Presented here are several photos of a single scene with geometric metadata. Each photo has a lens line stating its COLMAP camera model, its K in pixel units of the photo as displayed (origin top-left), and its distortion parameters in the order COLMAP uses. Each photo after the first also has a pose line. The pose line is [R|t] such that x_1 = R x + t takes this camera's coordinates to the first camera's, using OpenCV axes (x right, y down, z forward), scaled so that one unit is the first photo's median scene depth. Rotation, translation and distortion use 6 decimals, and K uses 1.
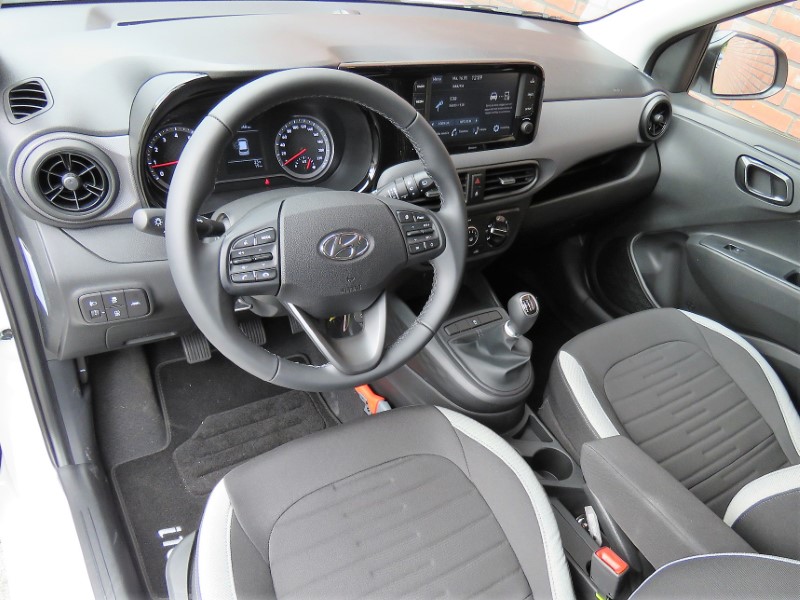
lens RADIAL K [[633.8, 0, 453.7], [0, 633.8, 342.1], [0, 0, 1]] dist [-0.007483, 0.014907]
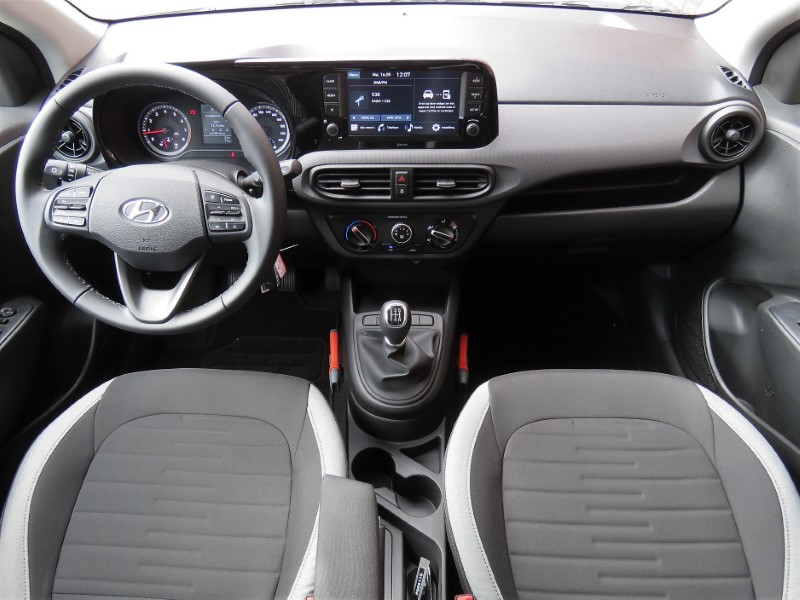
lens RADIAL K [[569.8, 0, 377.2], [0, 569.8, 273.8], [0, 0, 1]] dist [0.008831, -0.013621]
pose [[0.776615, 0.229738, -0.586591, 0.593892], [-0.263733, 0.964176, 0.028449, -0.136980], [0.572113, 0.132610, 0.809383, 0.308190]]
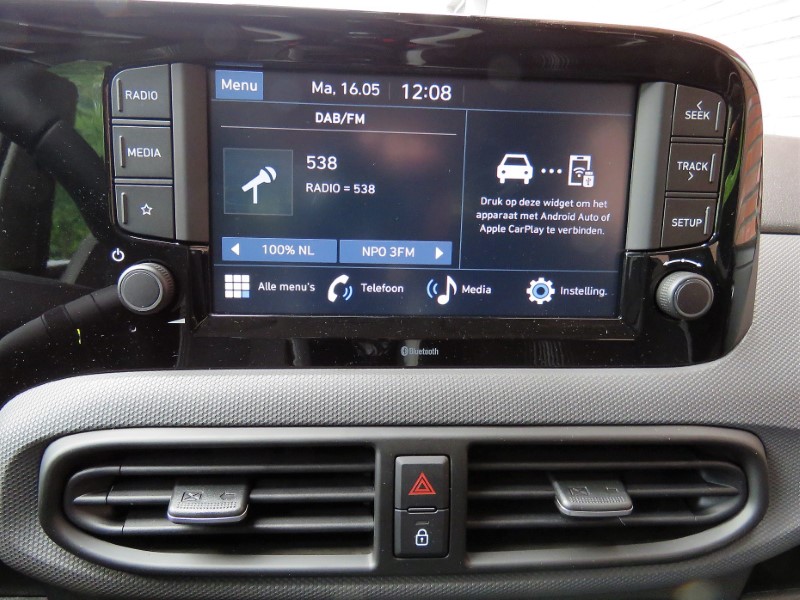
lens RADIAL K [[569.8, 0, 377.0], [0, 569.8, 302.8], [0, 0, 1]] dist [0.008831, -0.013621]
pose [[0.838759, 0.000895, -0.544503, 0.149157], [-0.243573, 0.894984, -0.373731, -0.247145], [0.486987, 0.446097, 0.750894, 0.855264]]
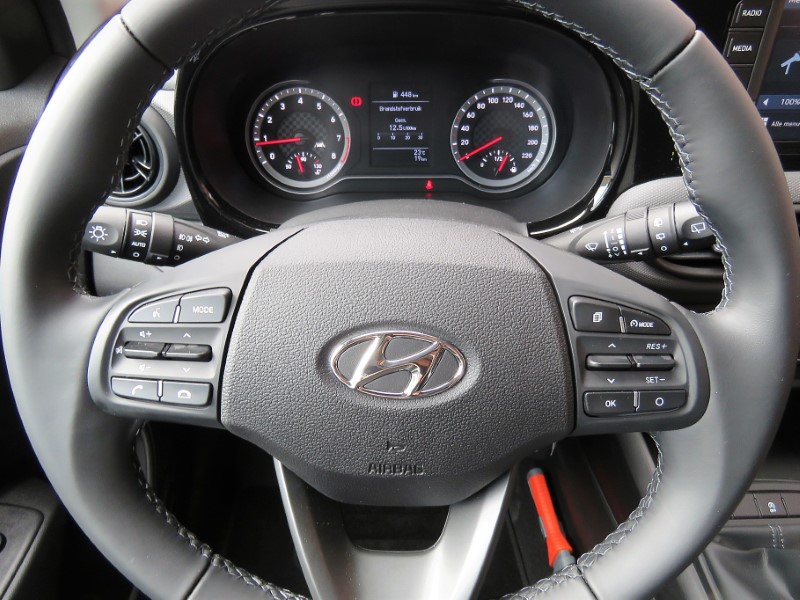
lens RADIAL K [[569.8, 0, 394.6], [0, 569.8, 293.9], [0, 0, 1]] dist [0.008831, -0.013621]
pose [[0.805000, 0.213266, -0.553617, 0.008824], [-0.246568, 0.969013, 0.014759, -0.147846], [0.539610, 0.124624, 0.832640, 0.523874]]
